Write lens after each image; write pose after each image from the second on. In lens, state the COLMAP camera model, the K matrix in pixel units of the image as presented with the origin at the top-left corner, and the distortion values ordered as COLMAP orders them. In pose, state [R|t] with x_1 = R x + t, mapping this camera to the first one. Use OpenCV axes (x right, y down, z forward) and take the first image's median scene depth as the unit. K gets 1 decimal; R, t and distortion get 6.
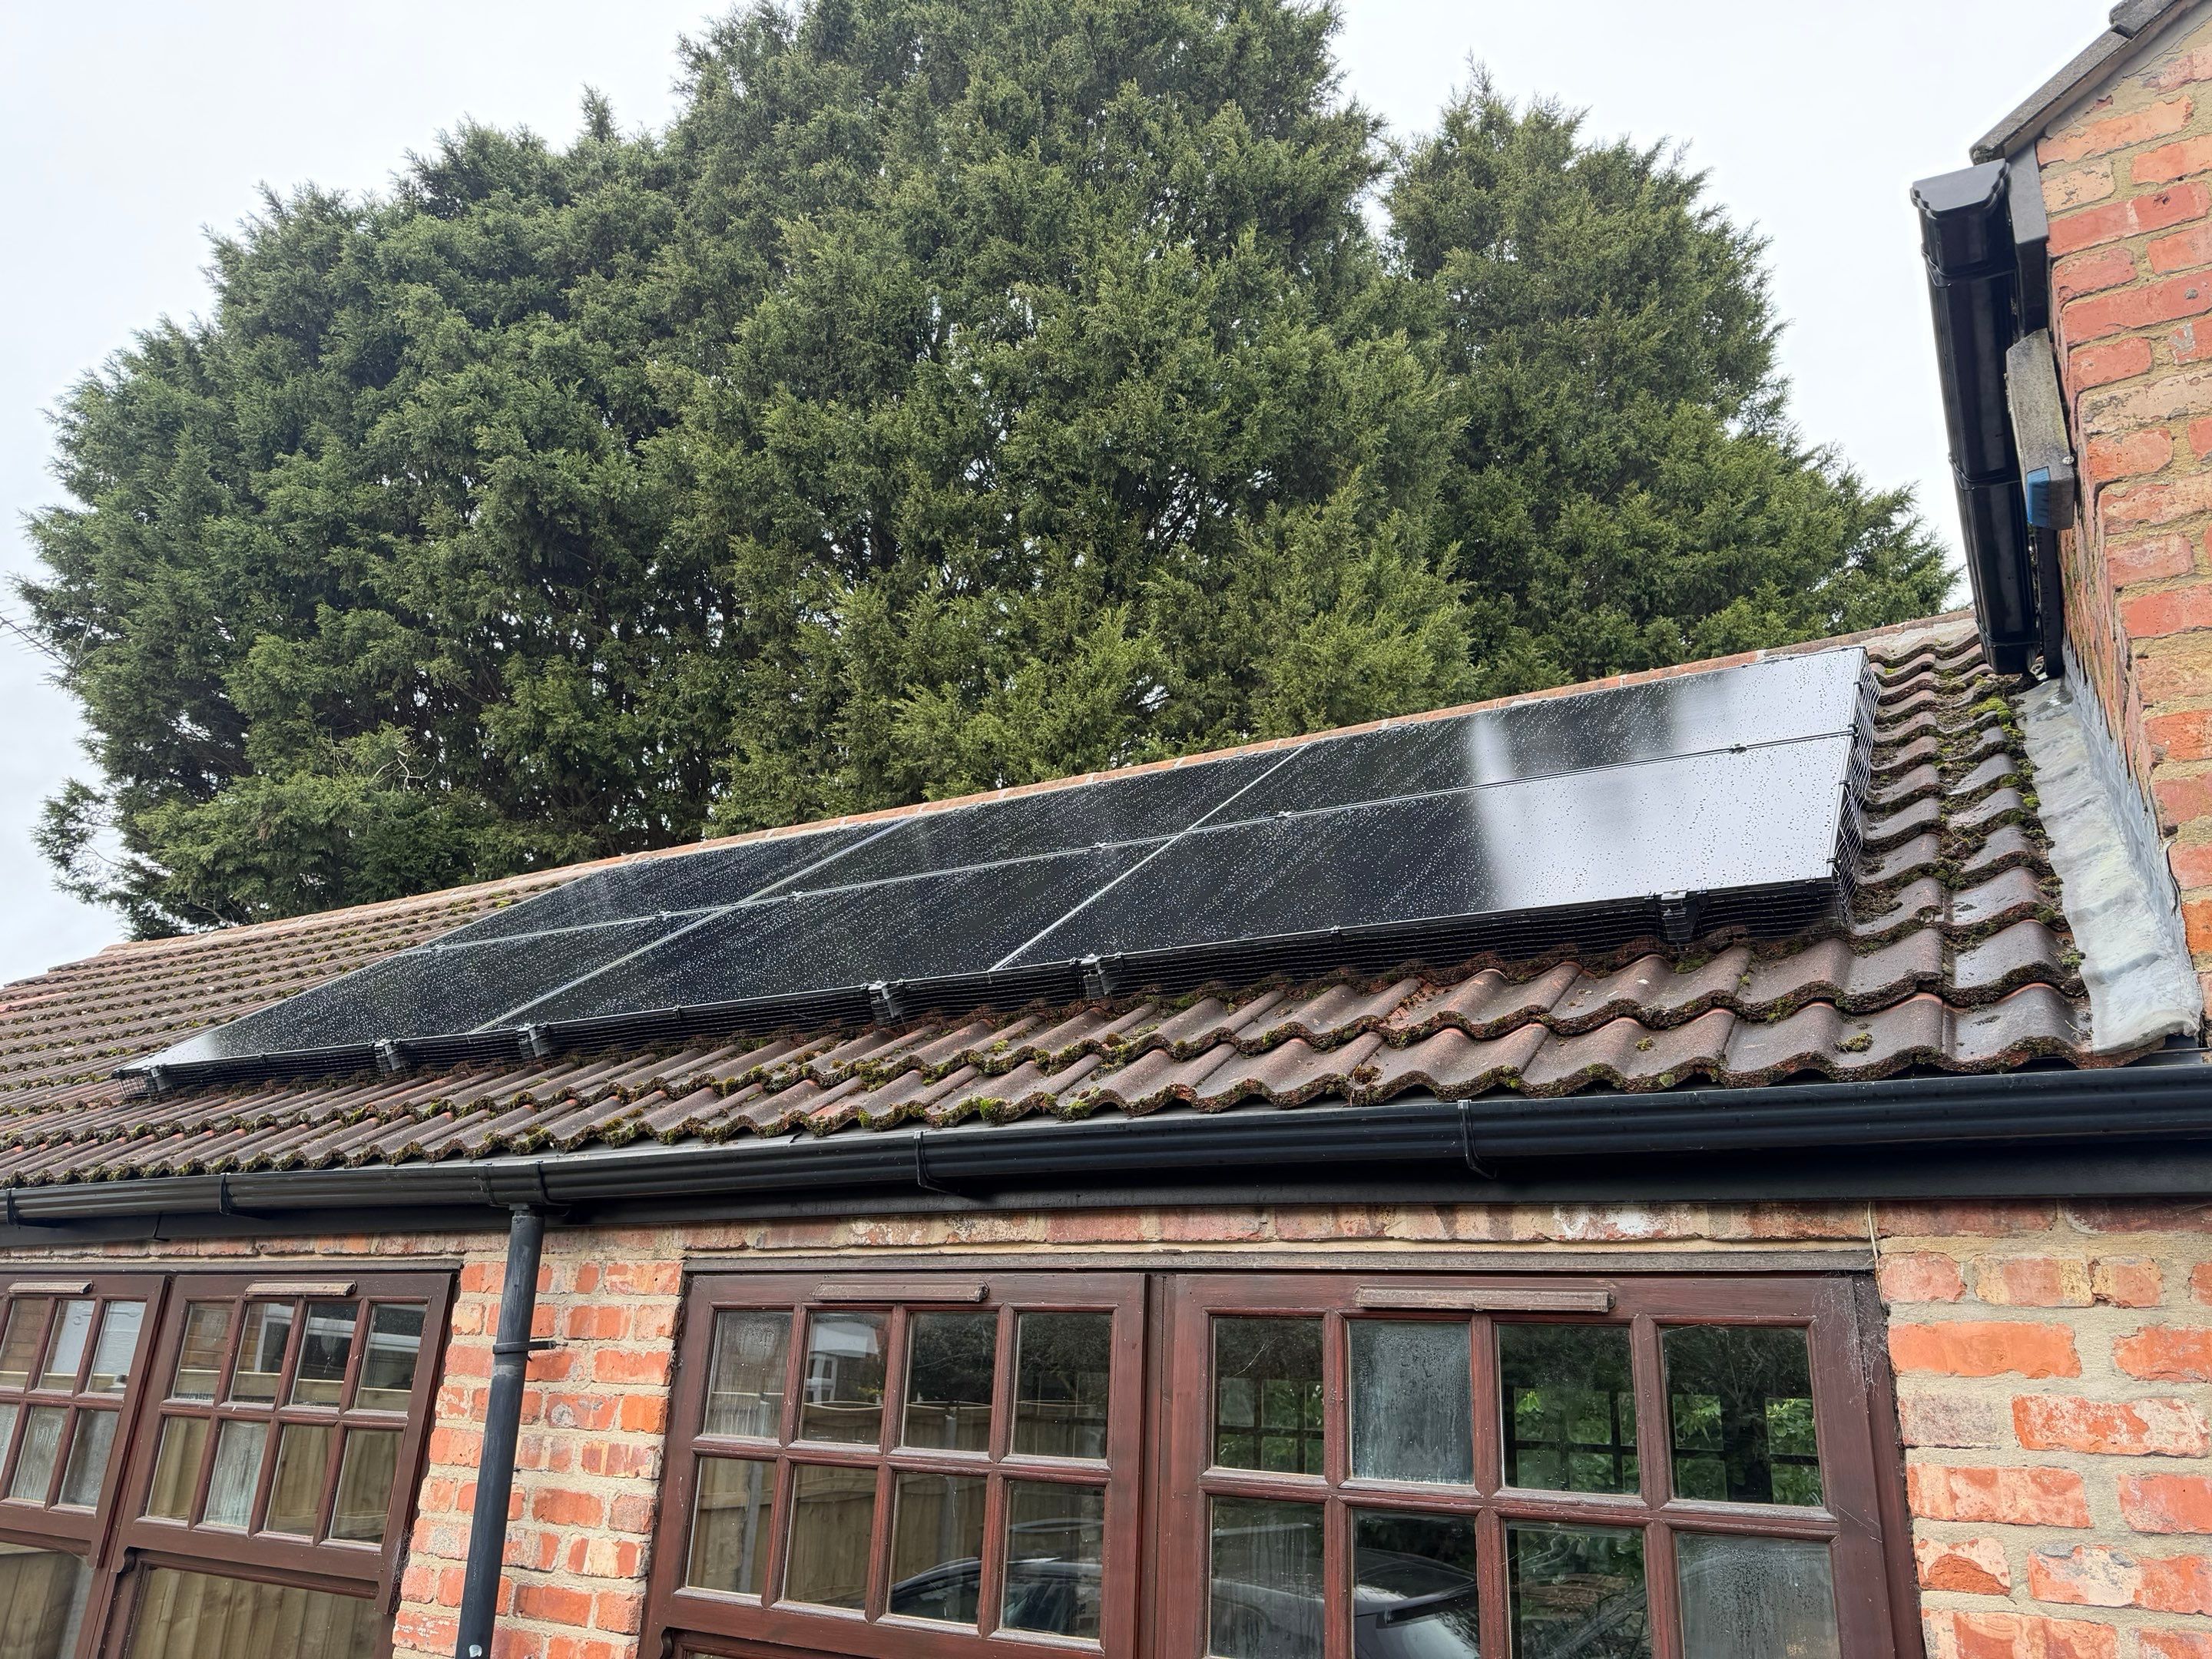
lens RADIAL K [[1588.2, 0, 1112.3], [0, 1588.2, 825.4], [0, 0, 1]] dist [0.060920, -0.090921]
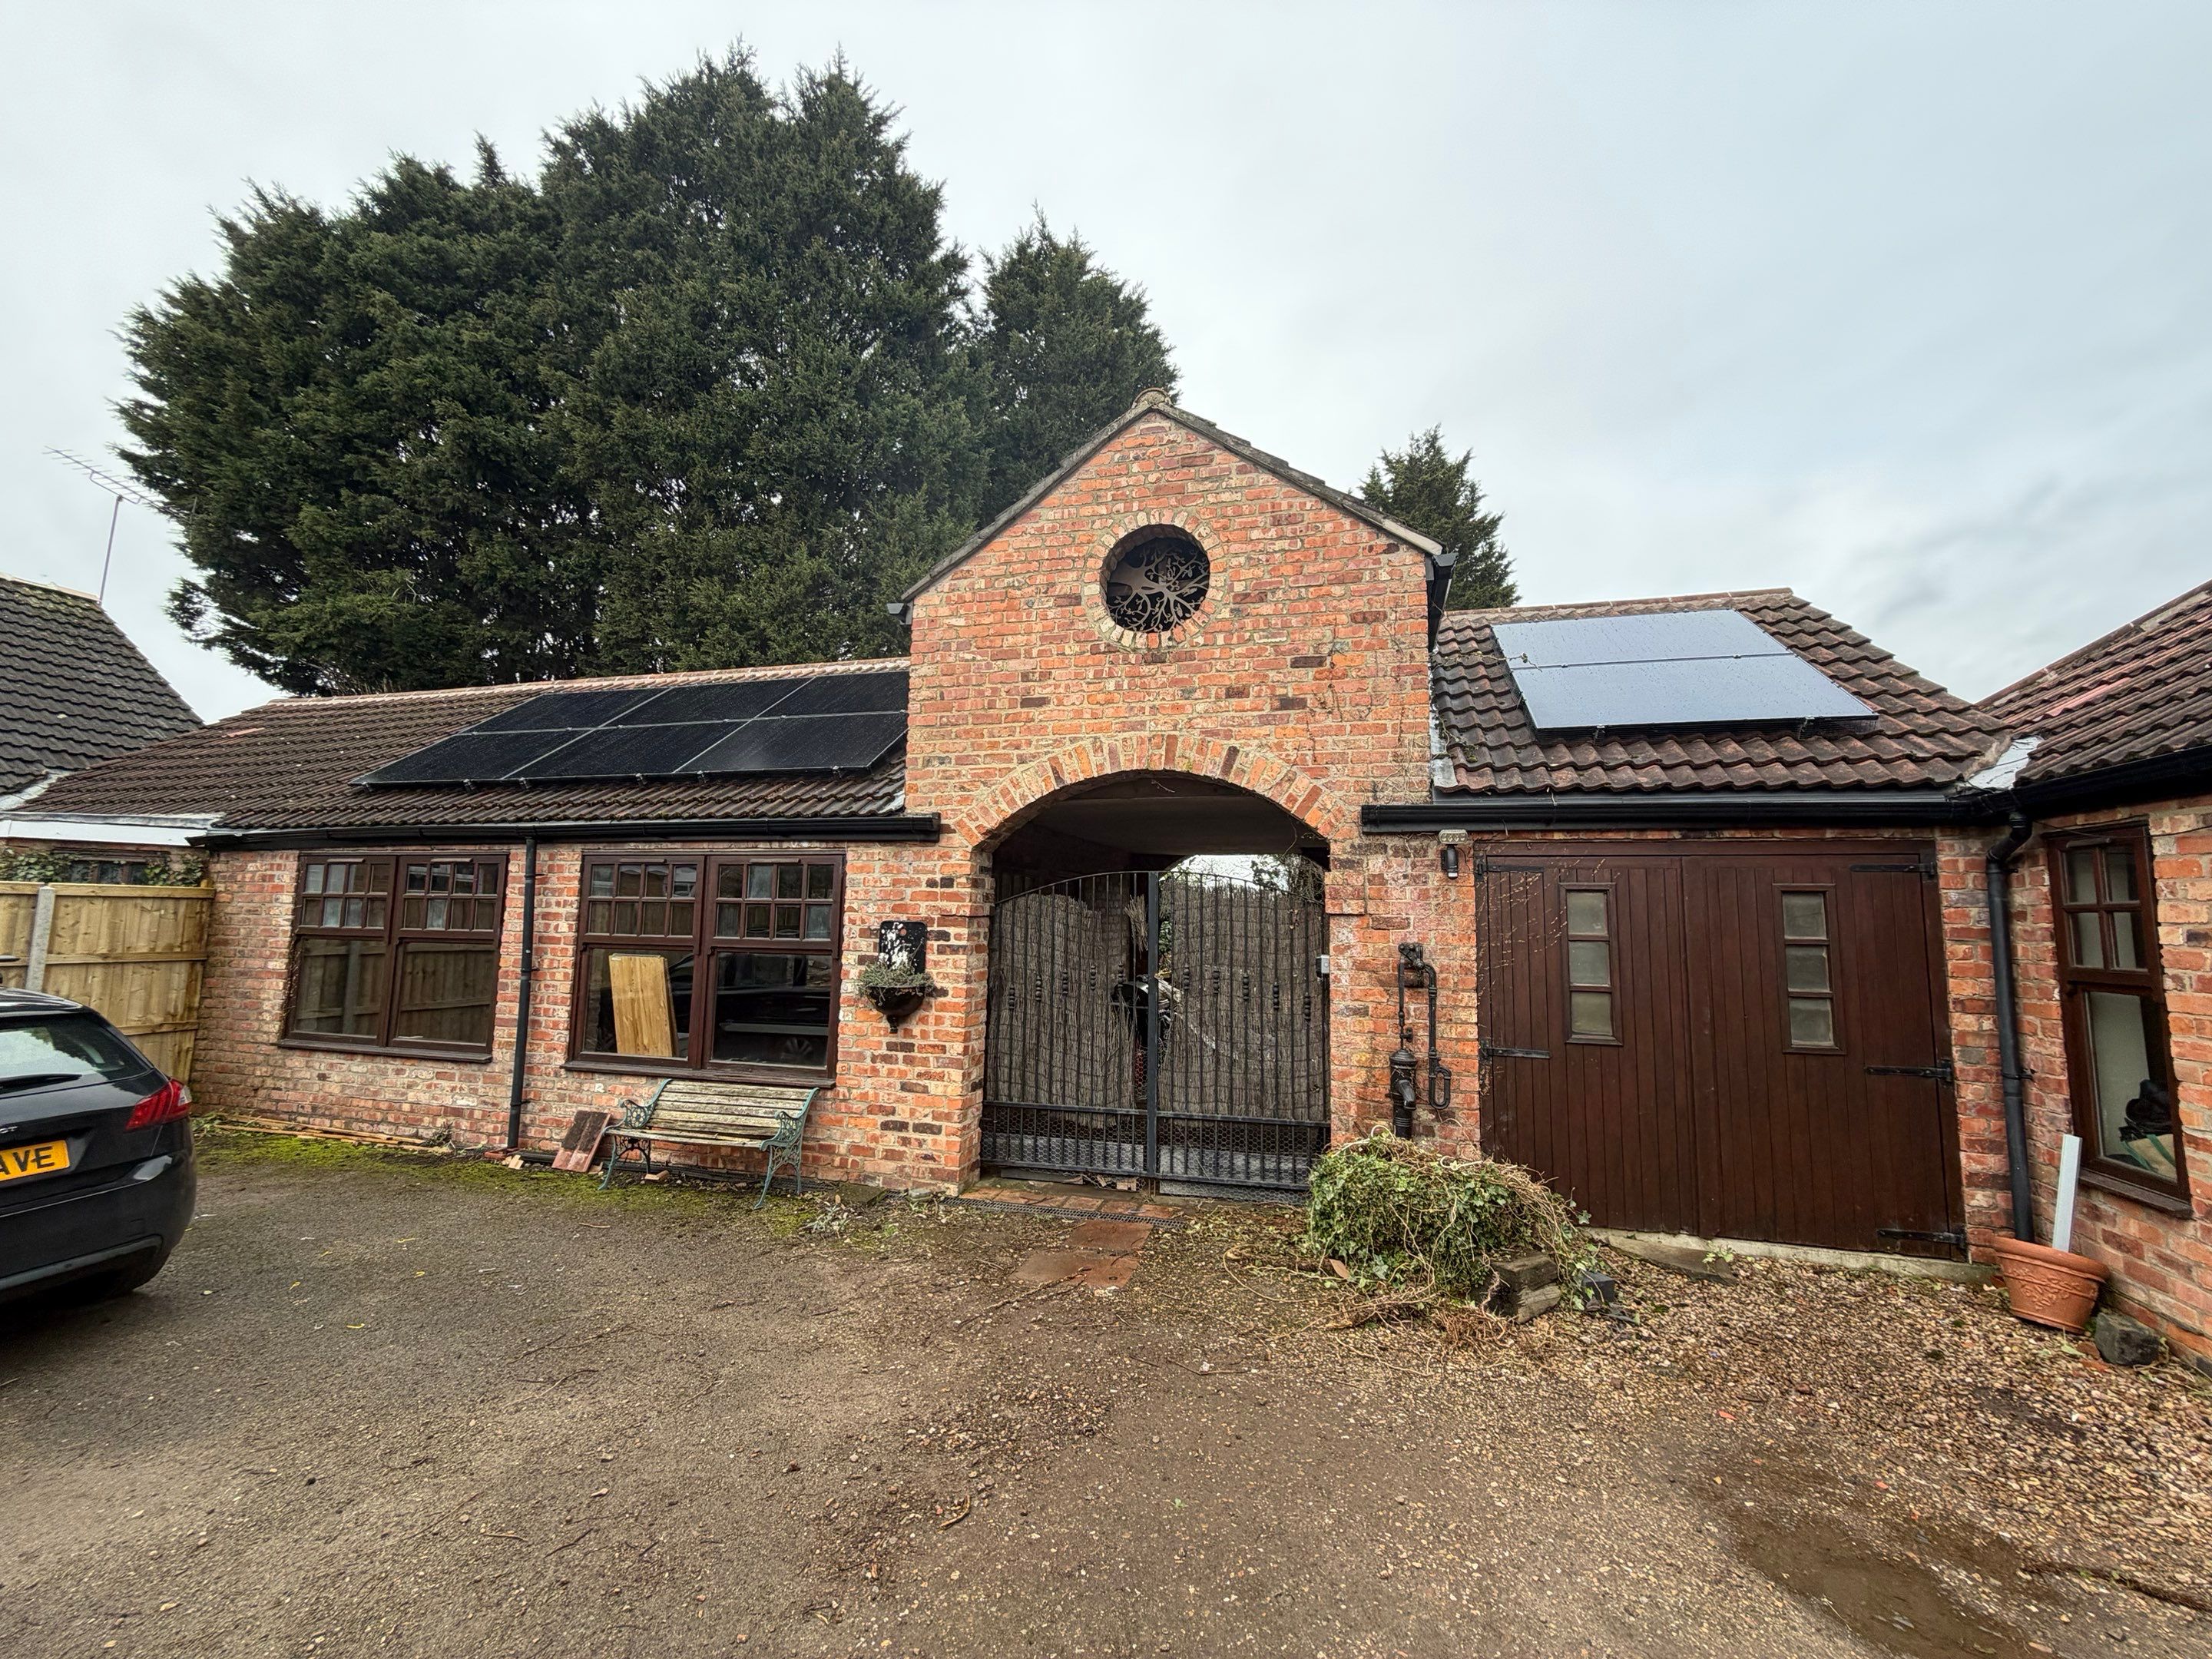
lens RADIAL K [[873.2, 0, 1106.0], [0, 873.2, 829.5], [0, 0, 1]] dist [-0.002424, -0.000319]
pose [[0.964362, 0.000500, 0.264587, 0.068704], [-0.066748, 0.968114, 0.241454, -0.064710], [-0.256030, -0.250509, 0.933645, -0.220207]]
